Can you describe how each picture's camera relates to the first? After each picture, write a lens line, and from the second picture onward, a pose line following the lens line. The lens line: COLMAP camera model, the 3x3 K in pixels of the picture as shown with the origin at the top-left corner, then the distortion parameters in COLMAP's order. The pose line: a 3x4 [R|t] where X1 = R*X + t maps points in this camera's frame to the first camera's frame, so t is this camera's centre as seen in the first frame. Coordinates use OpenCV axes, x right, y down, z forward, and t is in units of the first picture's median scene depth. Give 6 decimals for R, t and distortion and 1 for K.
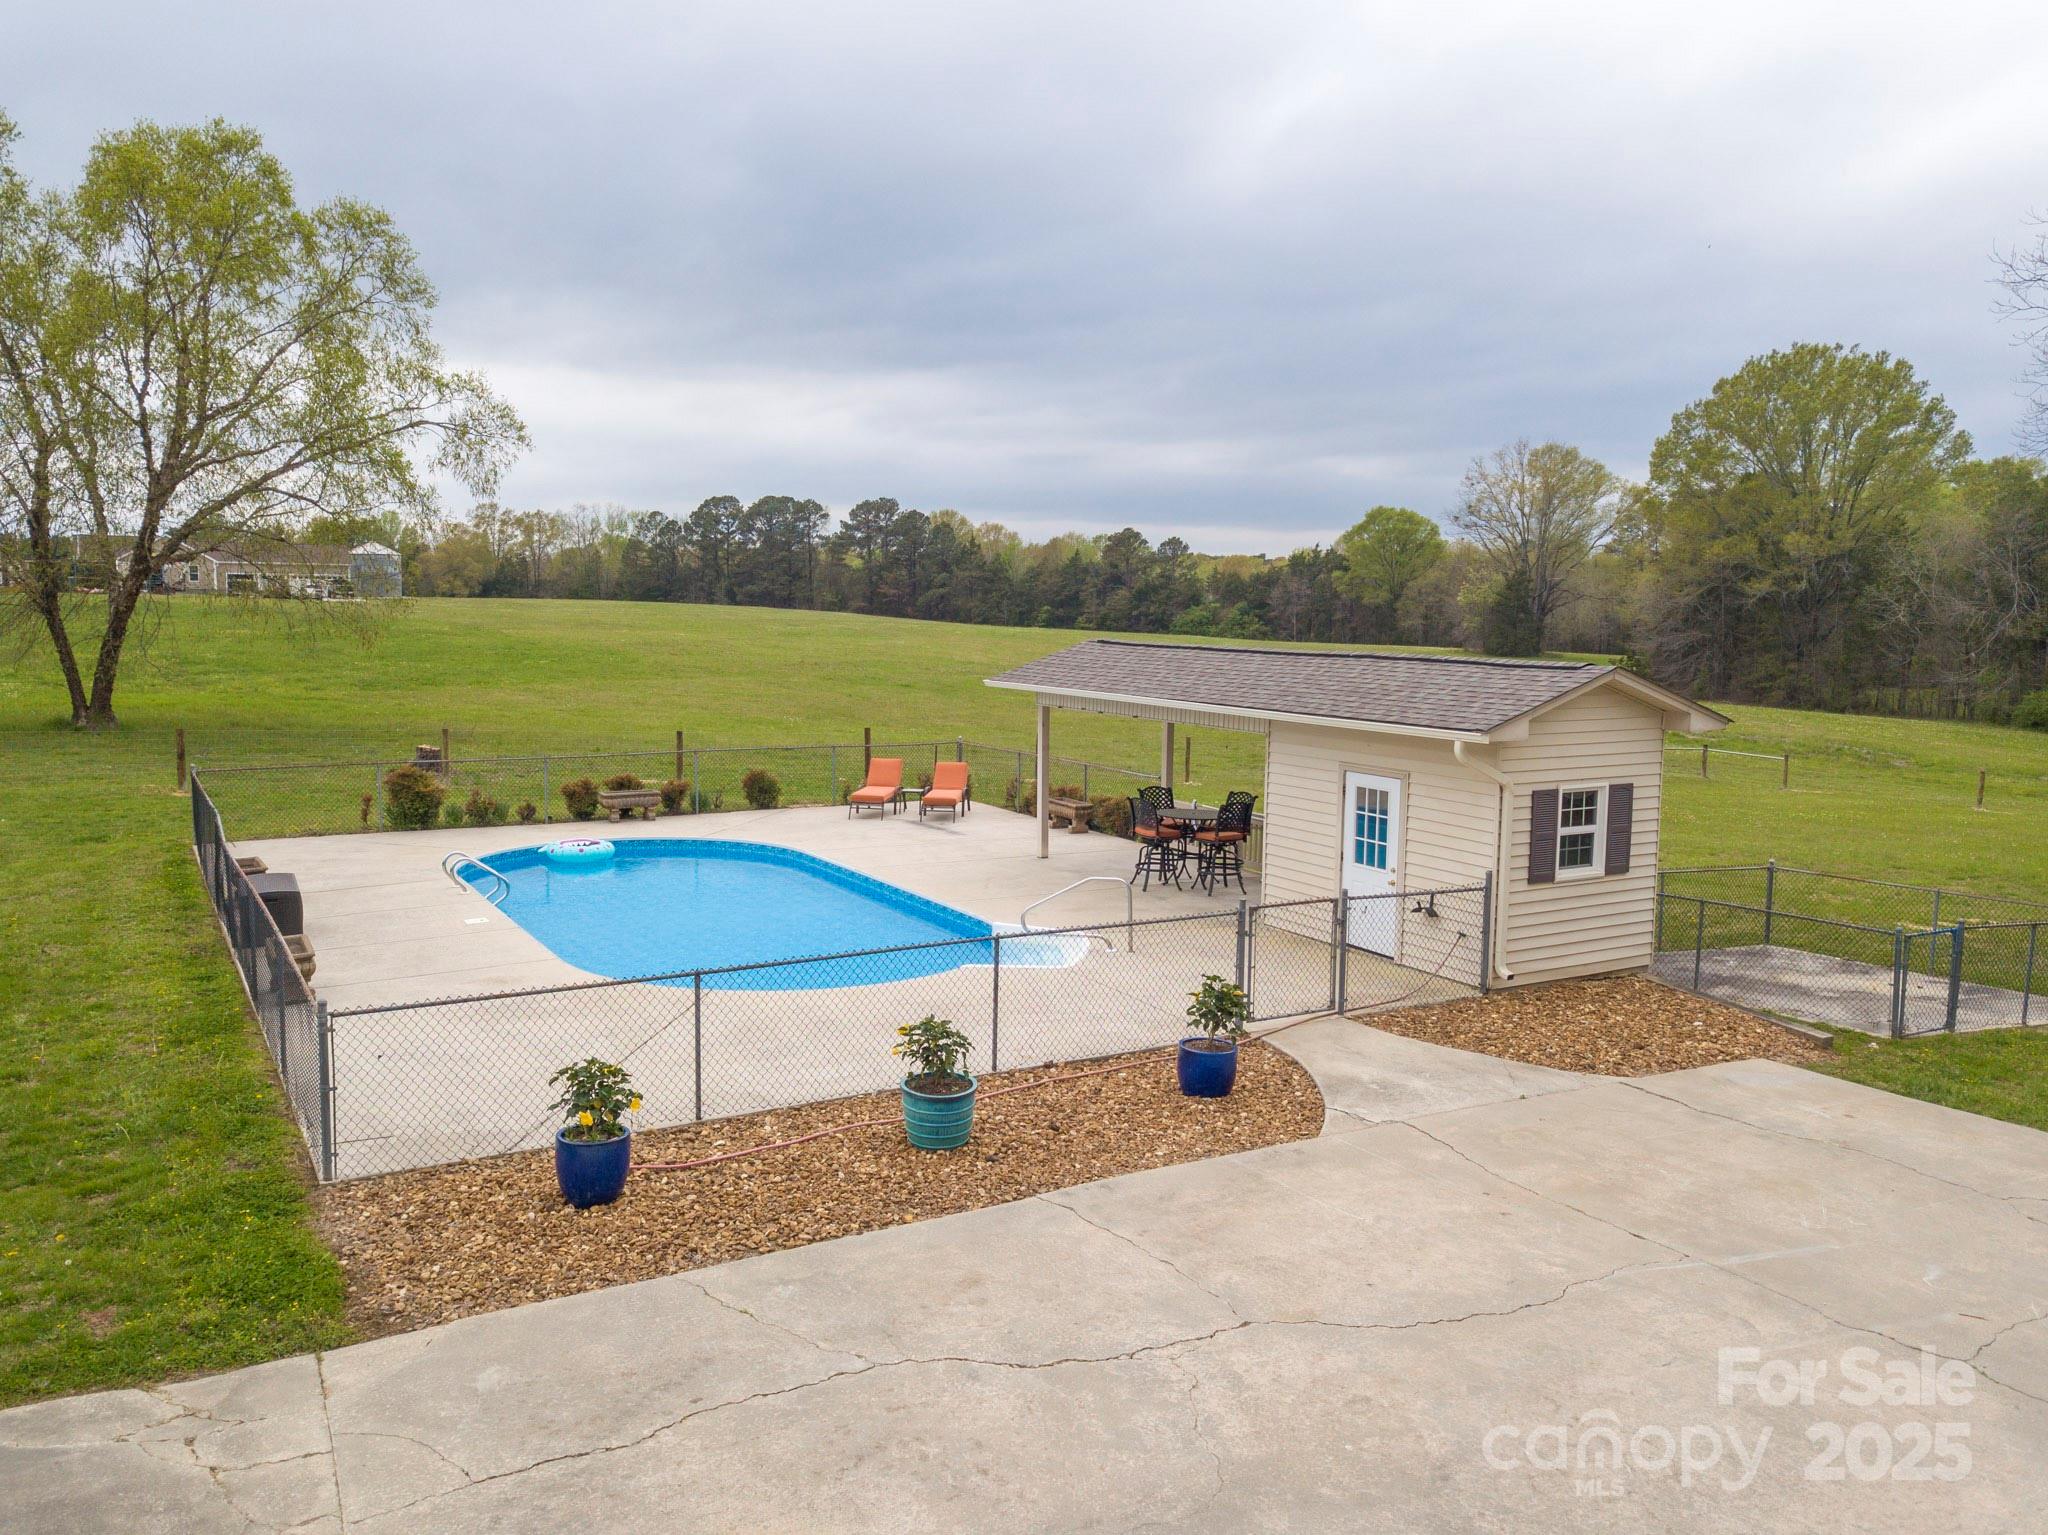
lens RADIAL K [[1565.9, 0, 1024.0], [0, 1565.9, 767.5], [0, 0, 1]] dist [0.055129, -0.044956]
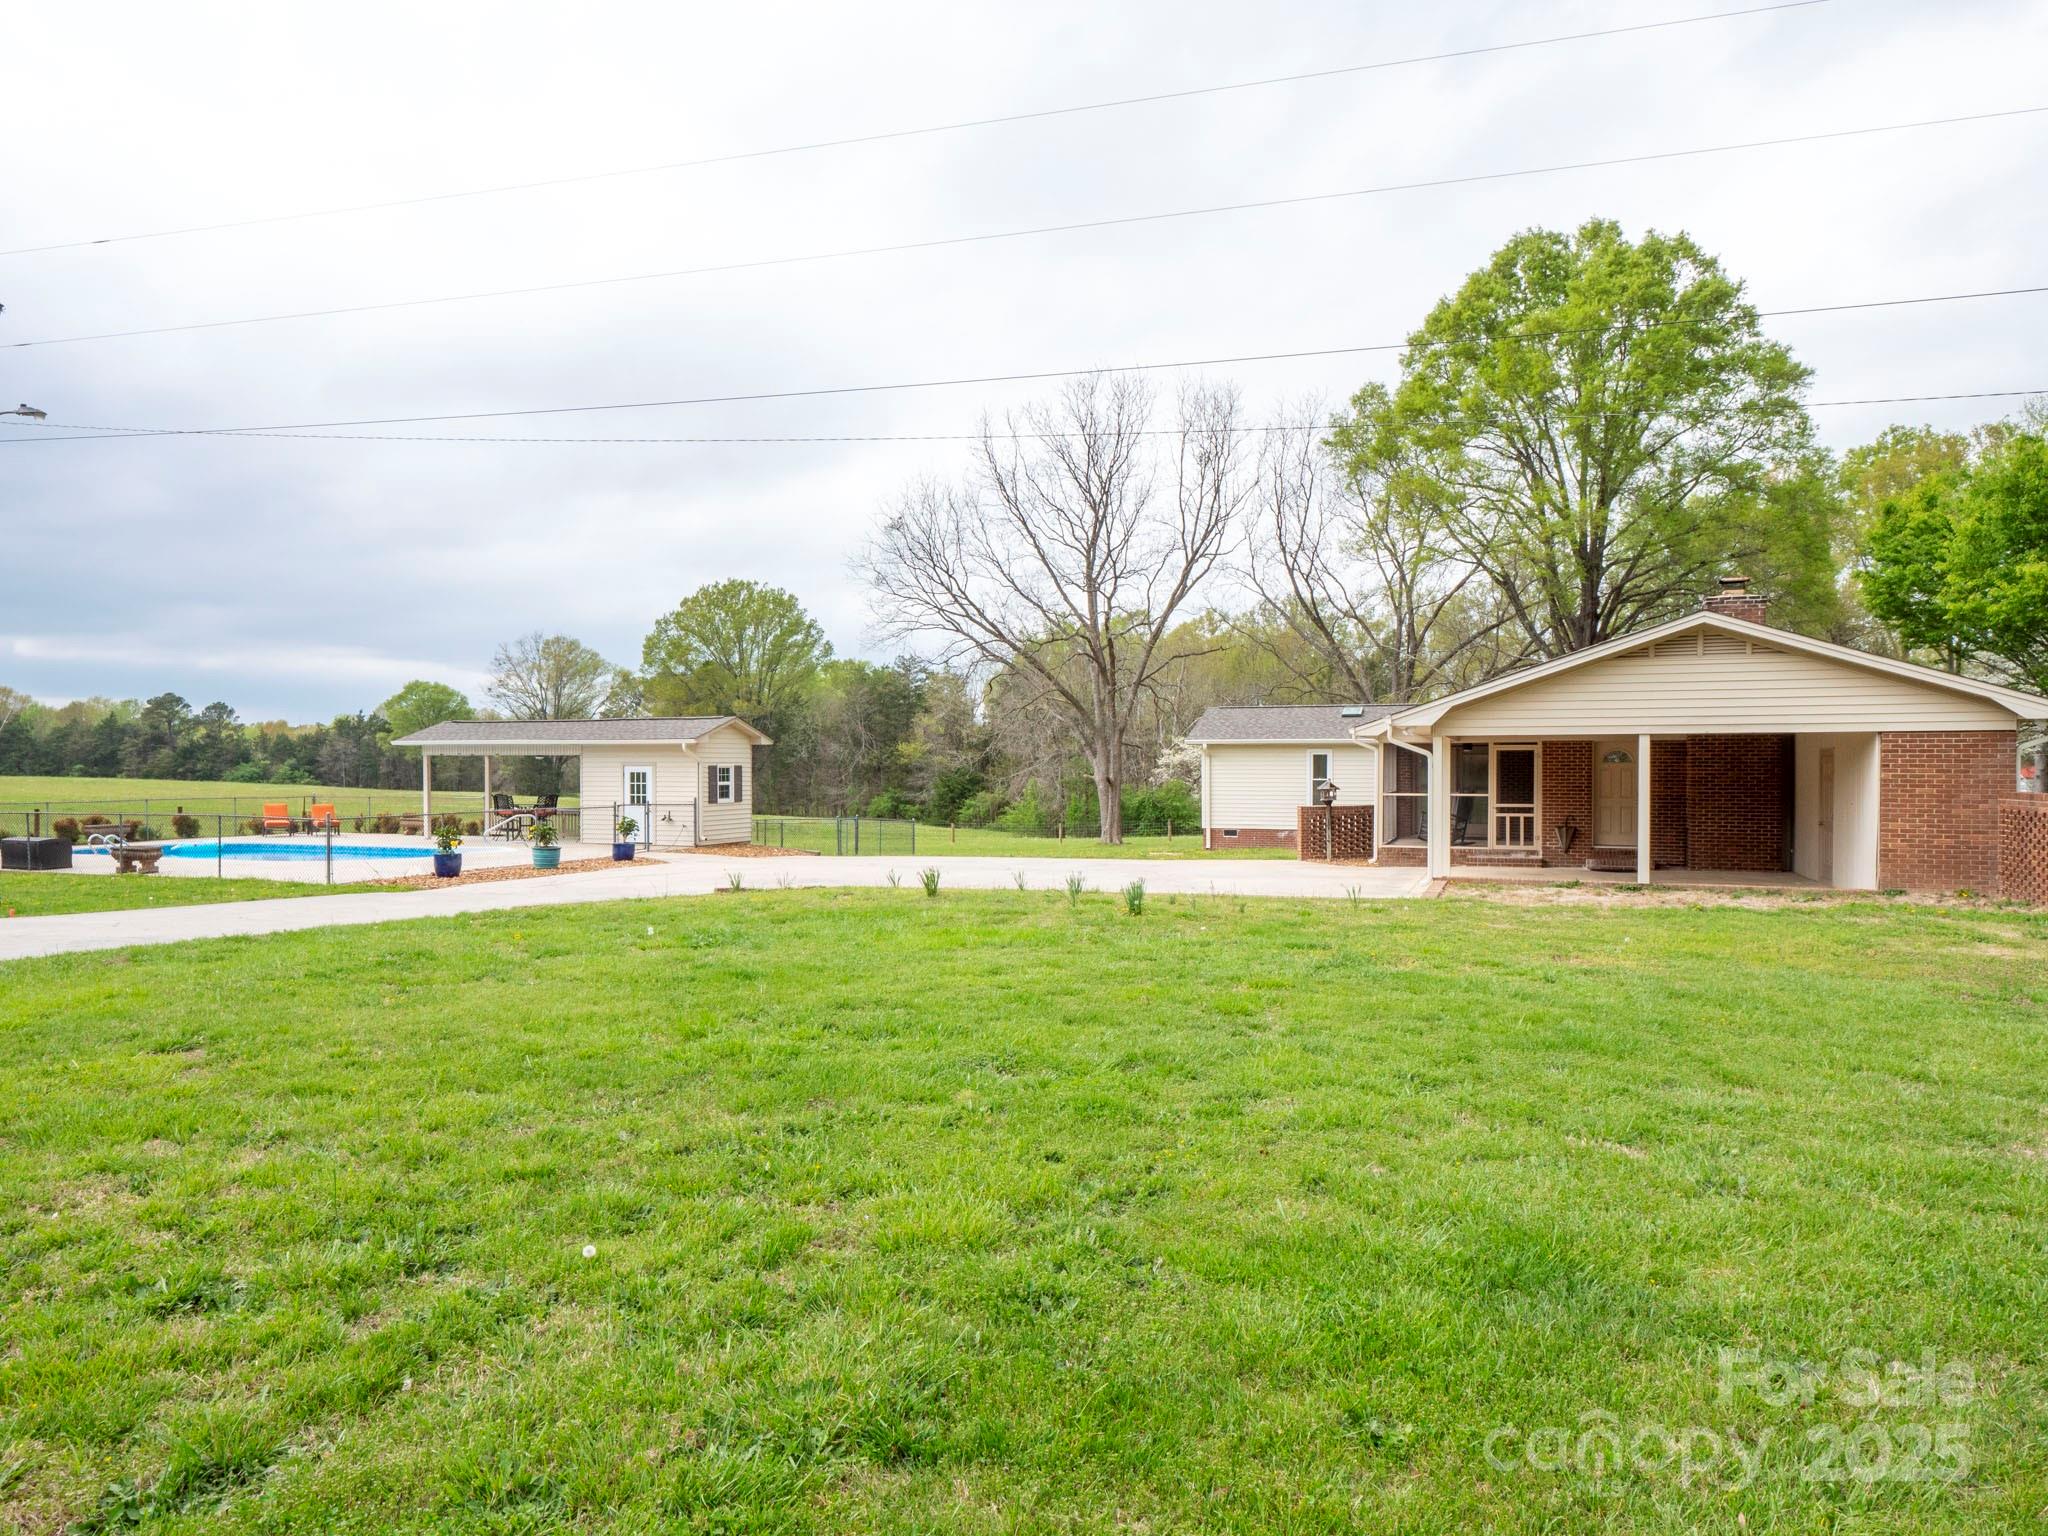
lens RADIAL K [[1299.4, 0, 1024.0], [0, 1299.4, 768.0], [0, 0, 1]] dist [-0.019875, 0.007353]
pose [[0.778003, -0.015779, 0.628062, -0.047491], [0.080185, 0.994003, -0.074355, 0.017373], [-0.623122, 0.108210, 0.774603, -0.073846]]
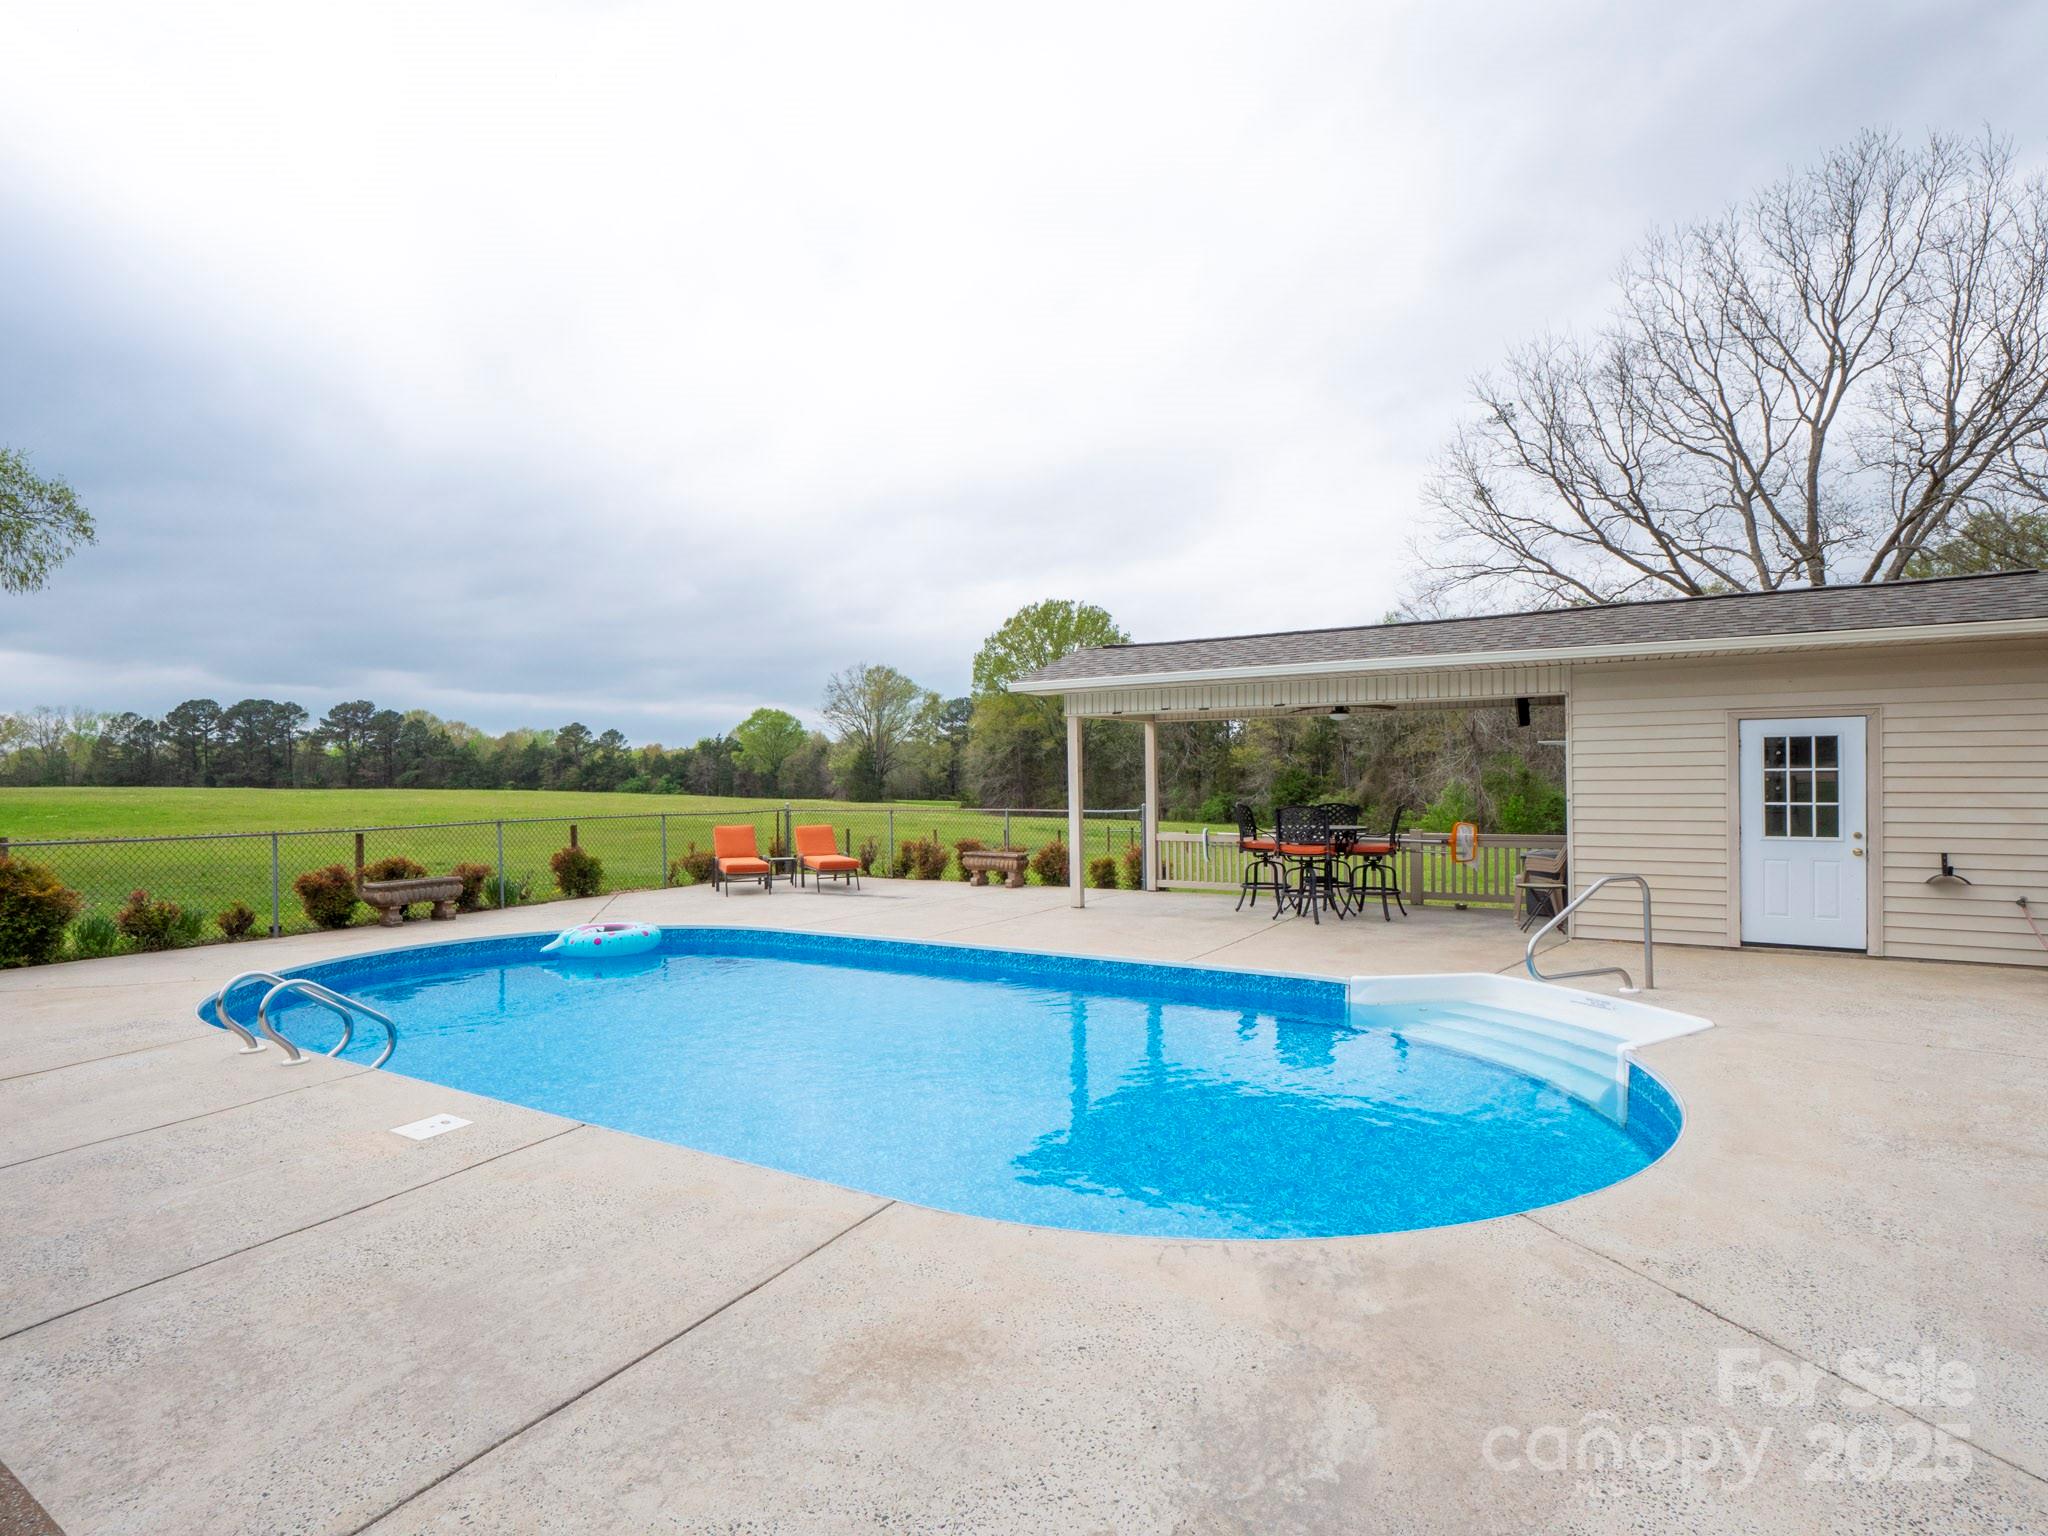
lens RADIAL K [[1028.2, 0, 1024.0], [0, 1028.2, 768.0], [0, 0, 1]] dist [-0.017994, 0.000469]
pose [[0.875147, -0.022347, 0.483341, -0.032094], [0.079021, 0.992122, -0.097207, 0.004306], [-0.477361, 0.123265, 0.870019, 0.066392]]
